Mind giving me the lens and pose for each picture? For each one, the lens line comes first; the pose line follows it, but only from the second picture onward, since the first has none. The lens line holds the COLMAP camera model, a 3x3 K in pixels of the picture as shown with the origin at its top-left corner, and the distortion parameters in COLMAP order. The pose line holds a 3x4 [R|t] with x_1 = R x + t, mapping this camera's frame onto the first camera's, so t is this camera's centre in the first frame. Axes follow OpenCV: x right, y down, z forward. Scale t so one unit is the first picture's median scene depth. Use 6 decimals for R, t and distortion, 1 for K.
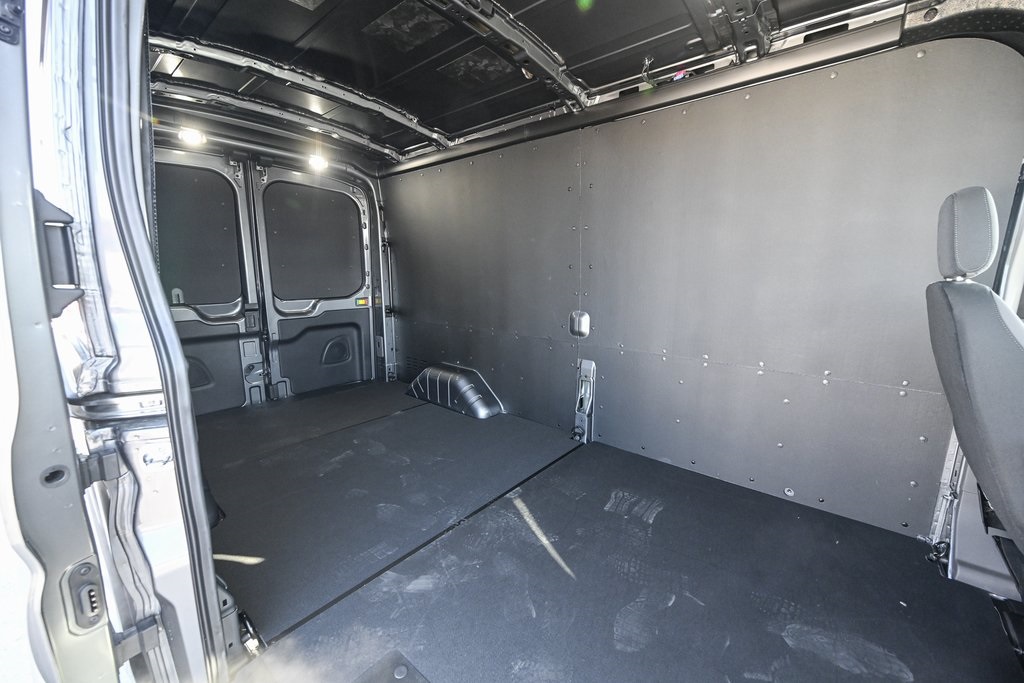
lens RADIAL K [[399.4, 0, 511.0], [0, 399.4, 344.1], [0, 0, 1]] dist [-0.001410, -0.000145]
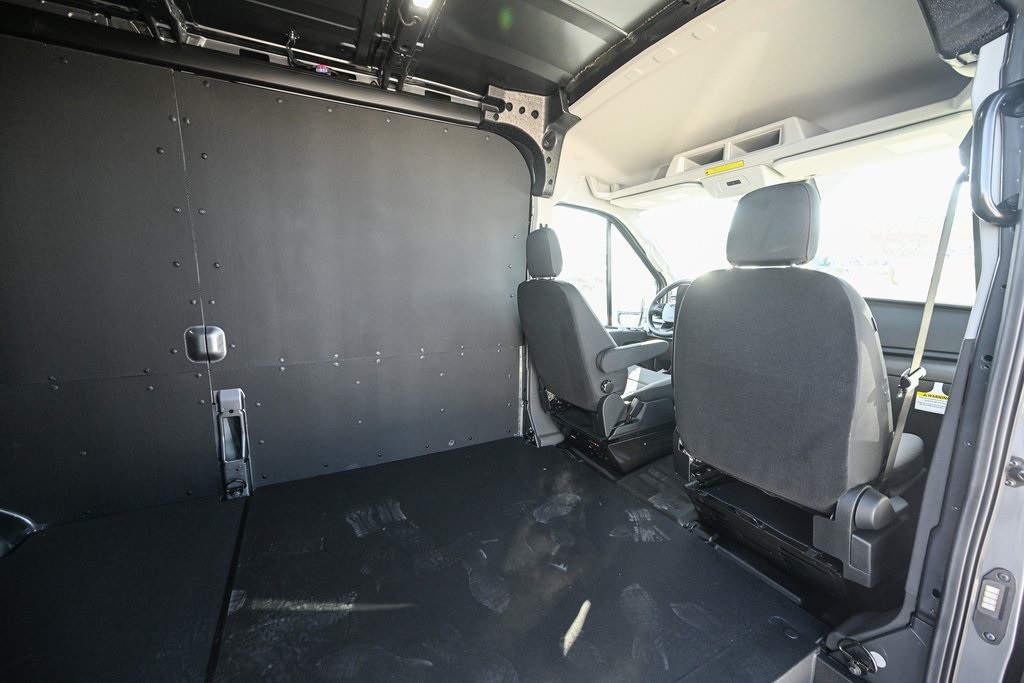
lens RADIAL K [[400.5, 0, 510.5], [0, 400.5, 342.0], [0, 0, 1]] dist [-0.000234, -0.000193]
pose [[0.373283, -0.144292, 0.916428, -0.383860], [0.158934, 0.983173, 0.090063, -0.040772], [-0.914002, 0.112032, 0.389934, 0.279658]]
